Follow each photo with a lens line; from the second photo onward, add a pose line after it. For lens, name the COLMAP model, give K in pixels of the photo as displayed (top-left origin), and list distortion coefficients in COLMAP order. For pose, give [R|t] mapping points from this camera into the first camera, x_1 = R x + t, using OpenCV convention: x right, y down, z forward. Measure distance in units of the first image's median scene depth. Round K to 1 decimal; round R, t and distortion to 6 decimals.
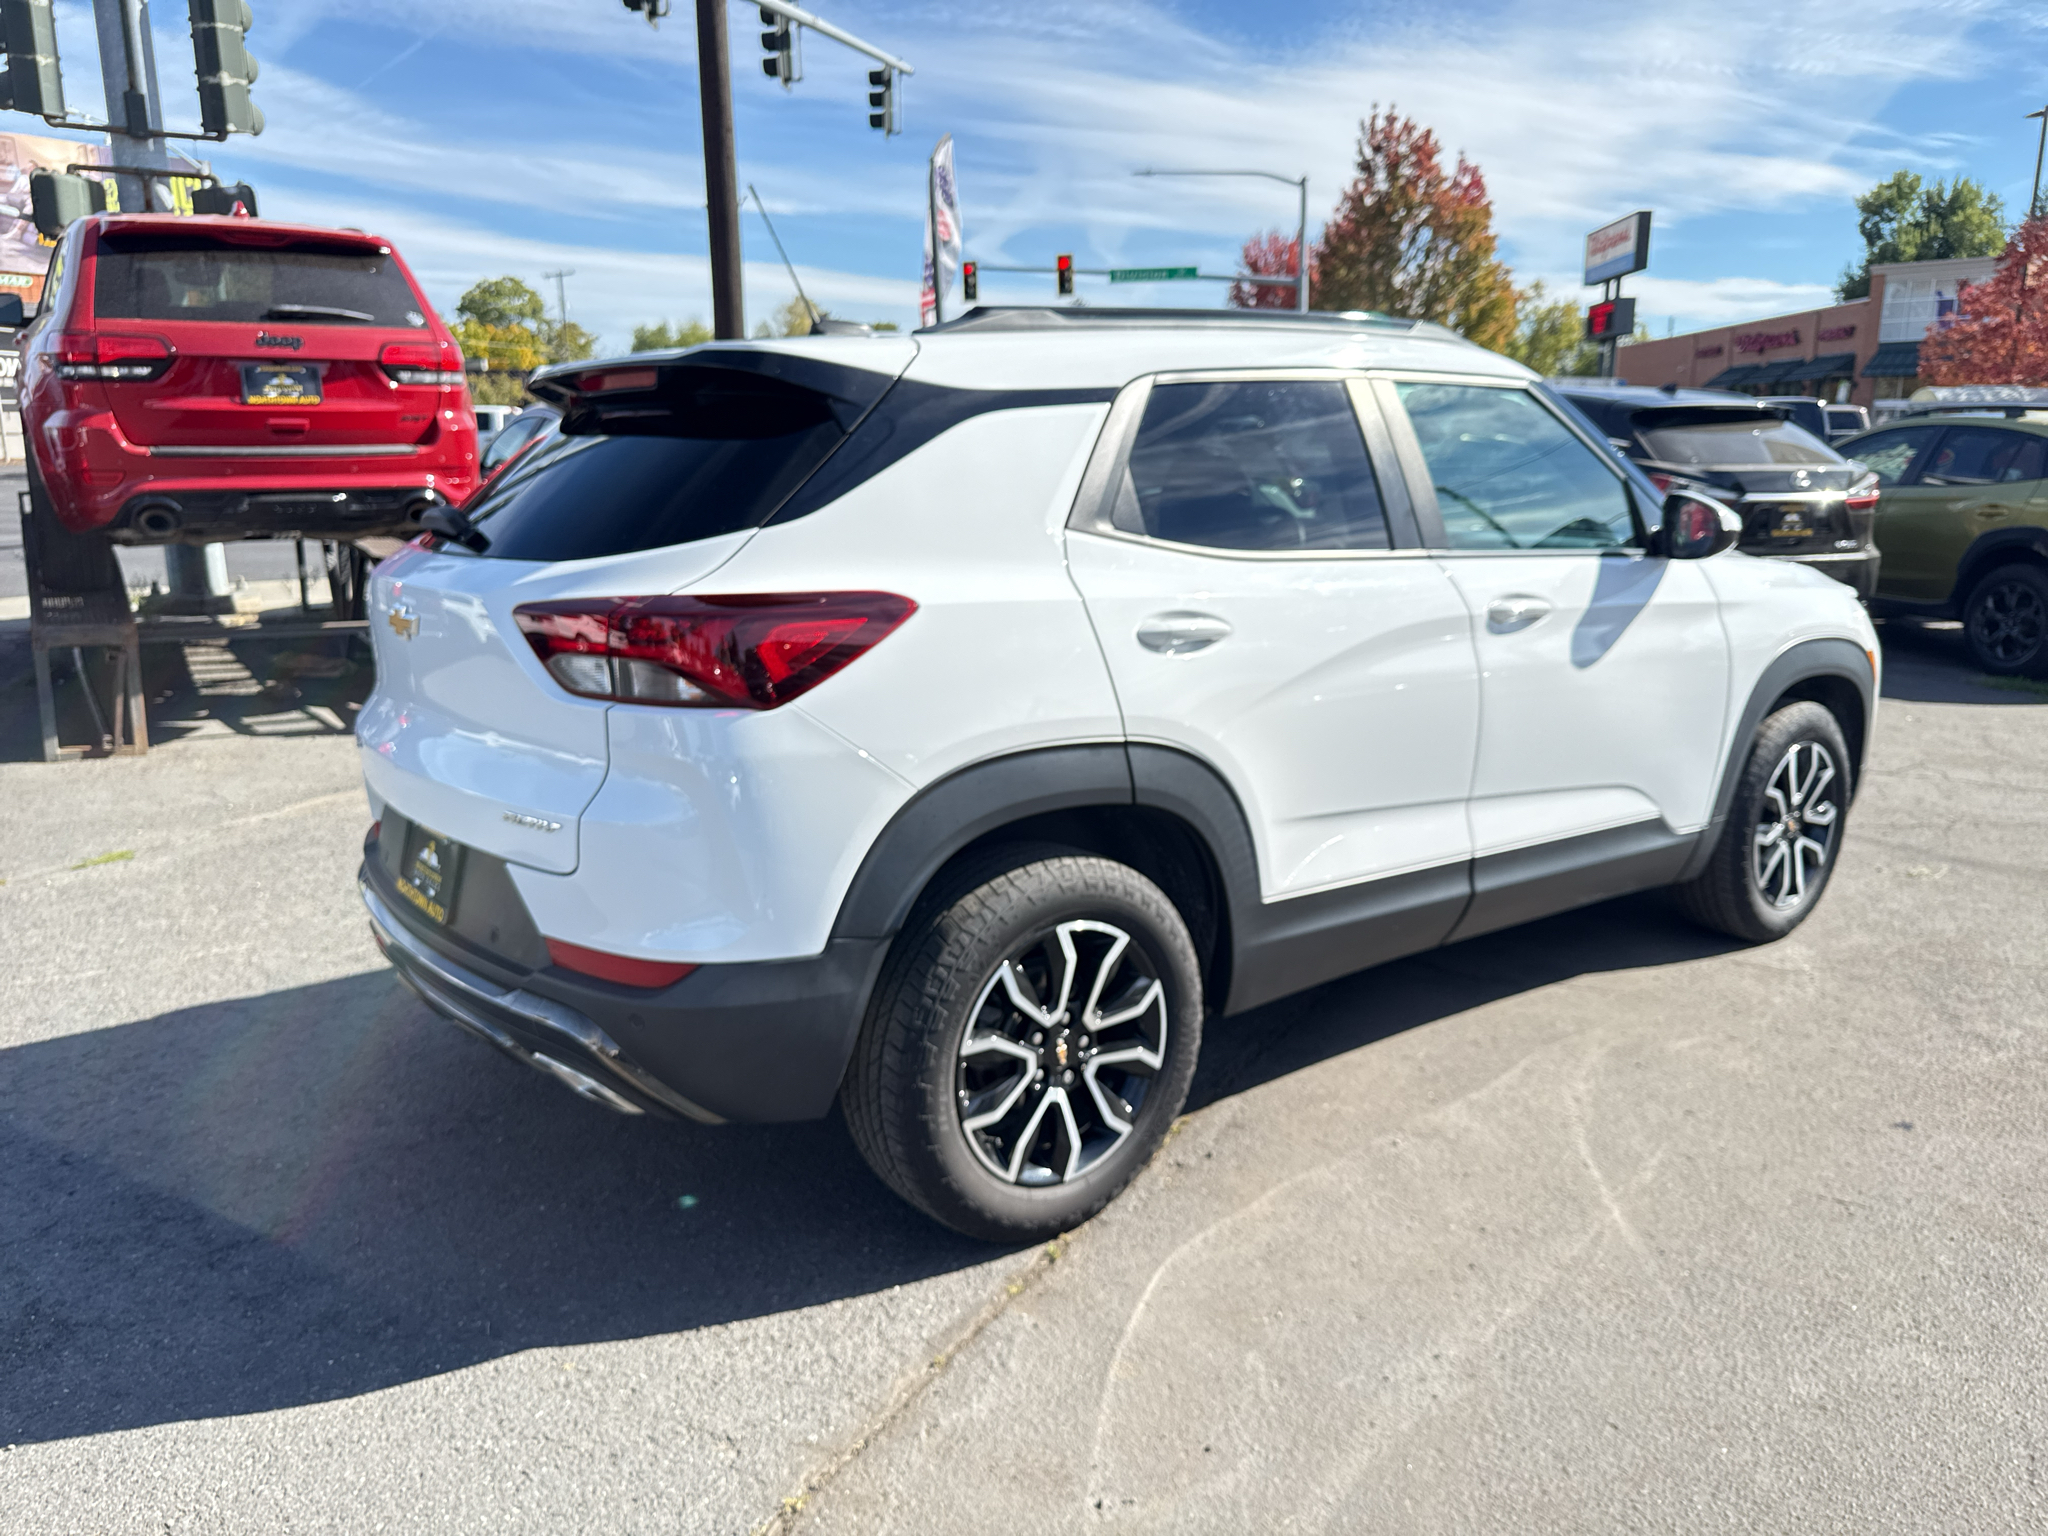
lens RADIAL K [[1486.7, 0, 1040.2], [0, 1486.7, 769.8], [0, 0, 1]] dist [0.015573, -0.009826]
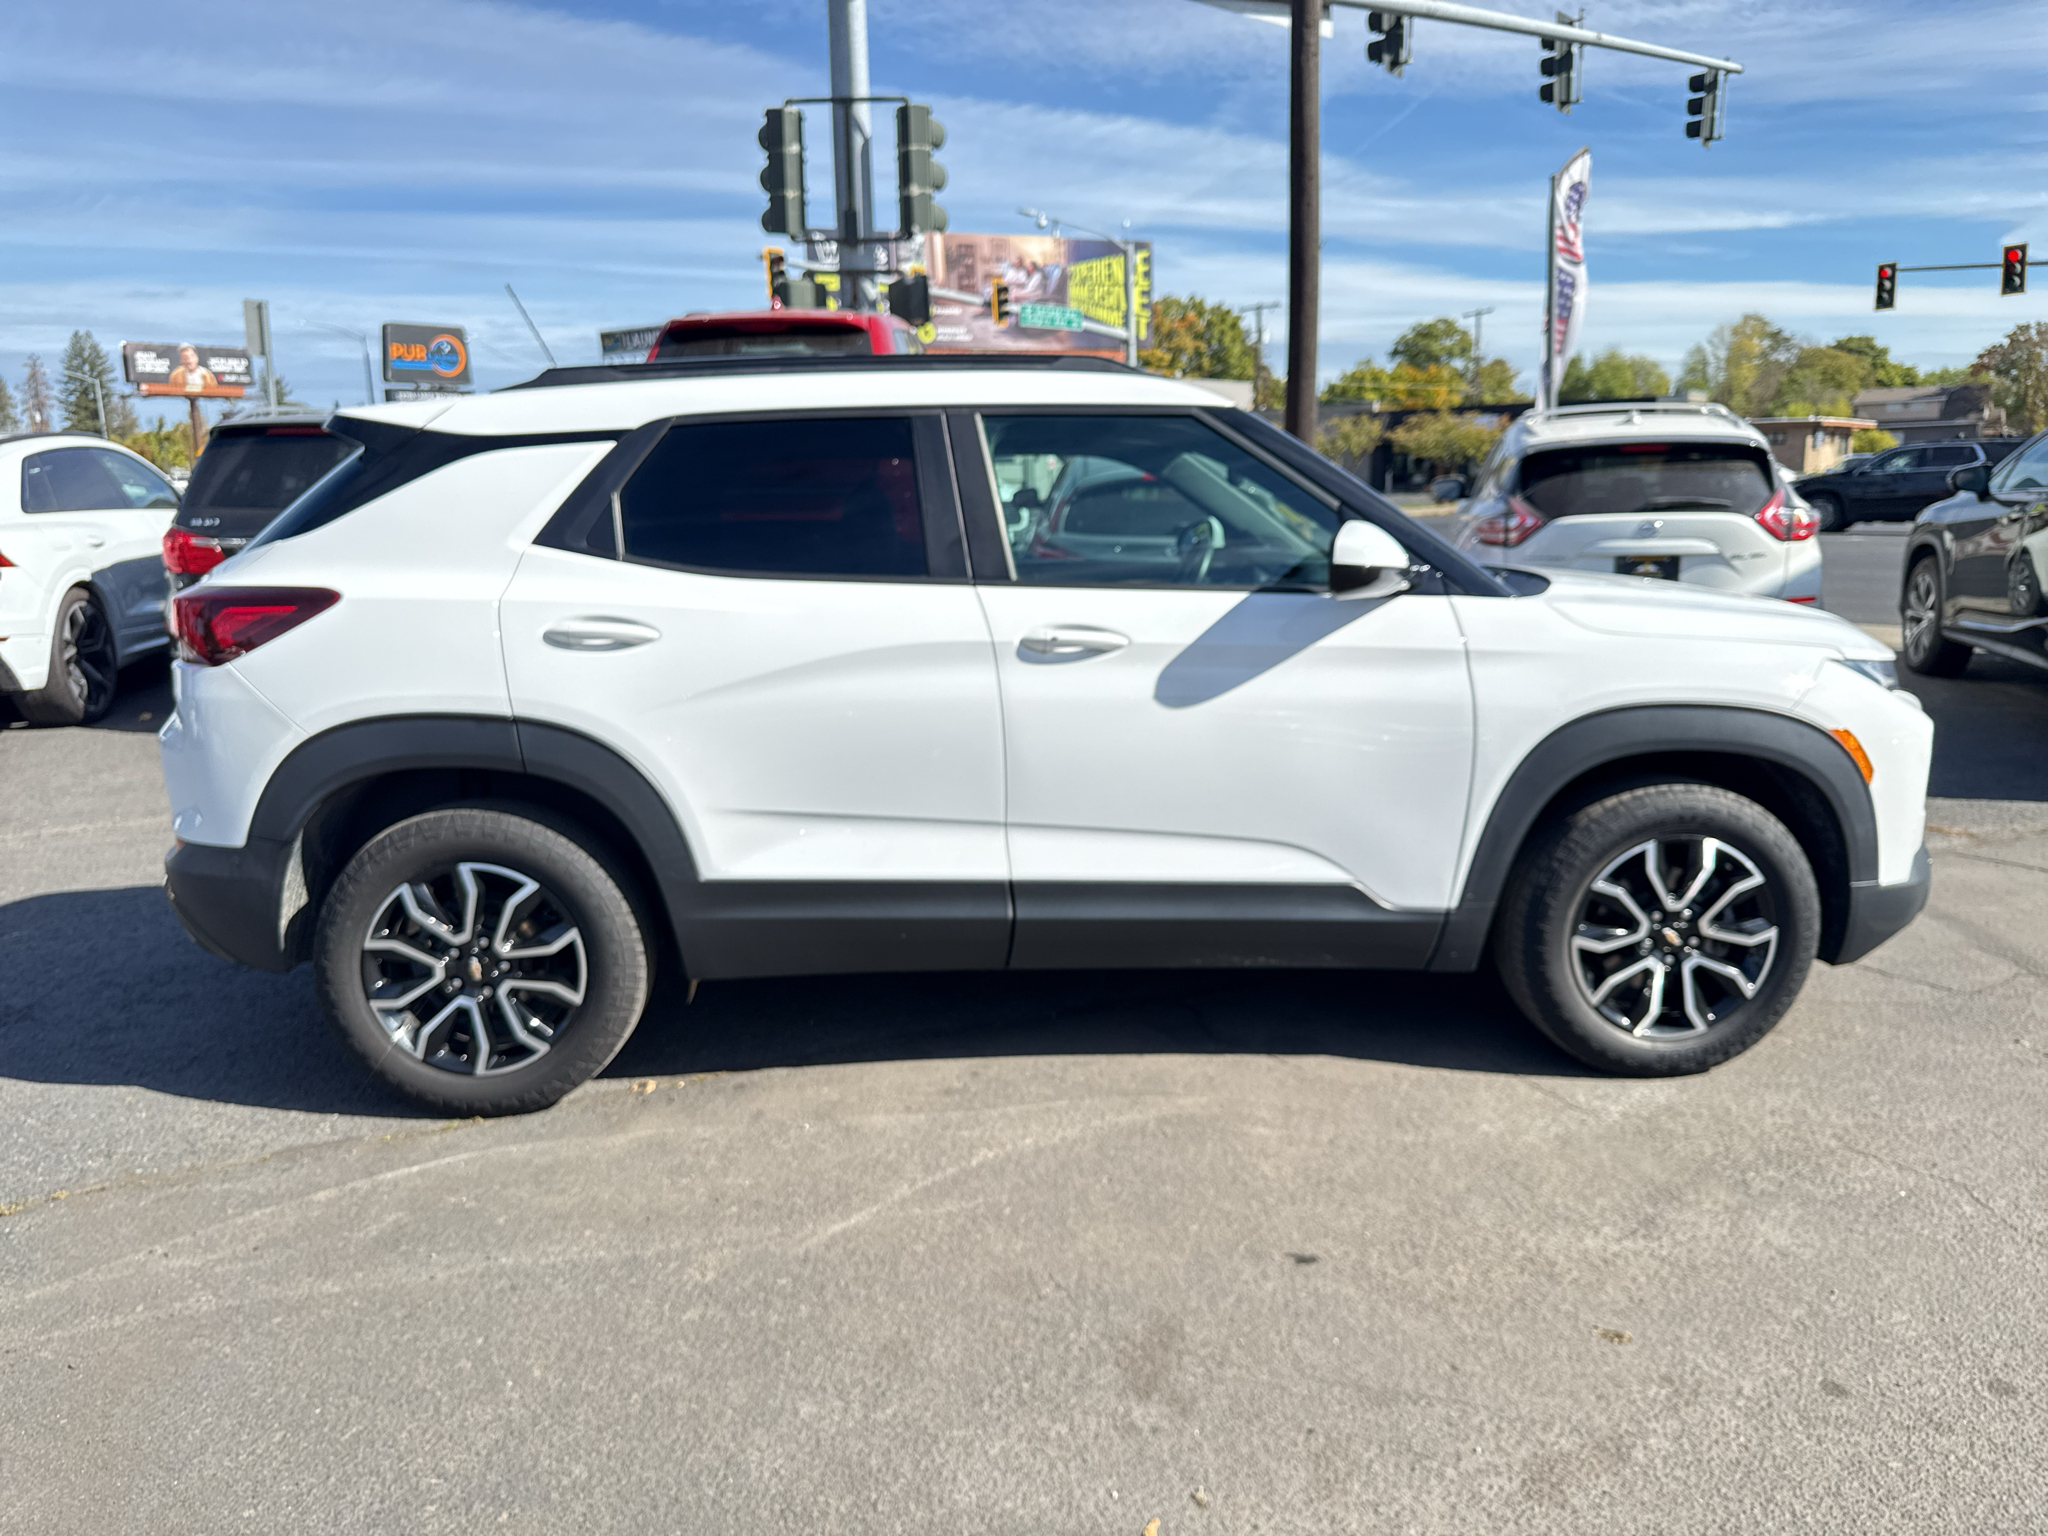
lens RADIAL K [[1479.4, 0, 1025.6], [0, 1479.4, 783.3], [0, 0, 1]] dist [-0.000882, -0.008554]
pose [[0.822946, 0.103540, -0.558605, 0.416161], [-0.110484, 0.993647, 0.021410, -0.015221], [0.557273, 0.044098, 0.829157, 0.090340]]
